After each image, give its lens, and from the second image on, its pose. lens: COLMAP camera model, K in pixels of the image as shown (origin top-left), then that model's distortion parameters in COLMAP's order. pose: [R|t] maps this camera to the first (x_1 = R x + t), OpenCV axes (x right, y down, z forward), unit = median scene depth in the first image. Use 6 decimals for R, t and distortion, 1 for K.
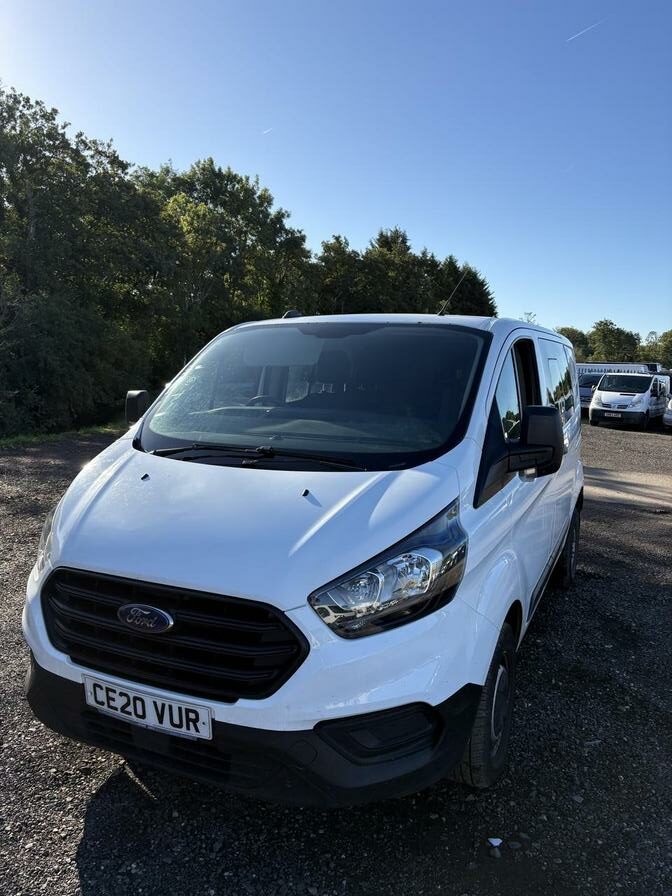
lens RADIAL K [[666.7, 0, 336.0], [0, 666.7, 448.0], [0, 0, 1]] dist [0.006357, 0.009643]
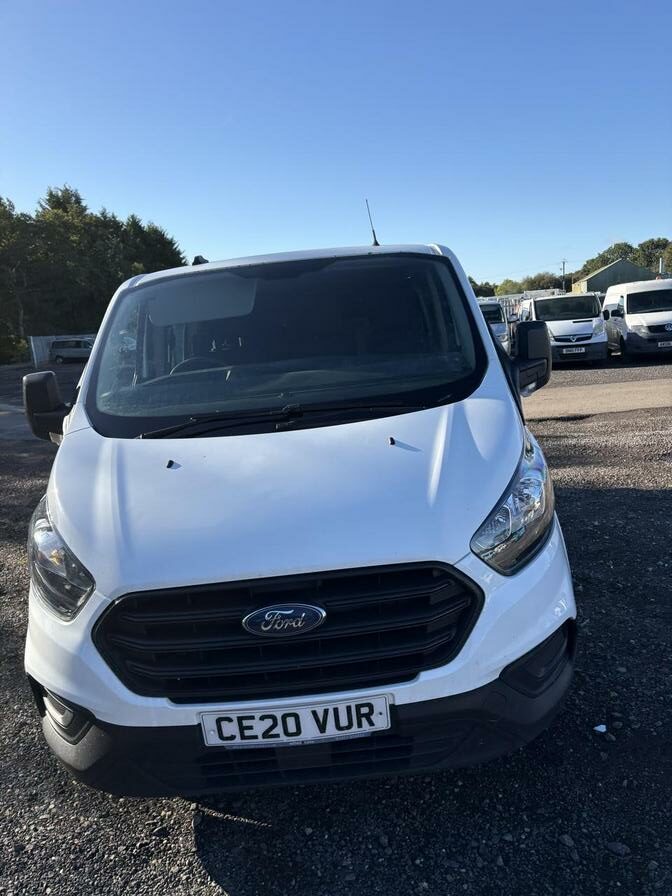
lens RADIAL K [[666.7, 0, 336.0], [0, 666.7, 448.0], [0, 0, 1]] dist [0.006357, 0.009643]
pose [[0.900207, -0.189450, 0.392092, -0.506014], [0.166148, 0.981717, 0.092882, -0.020954], [-0.402519, -0.018468, 0.915225, 0.216259]]
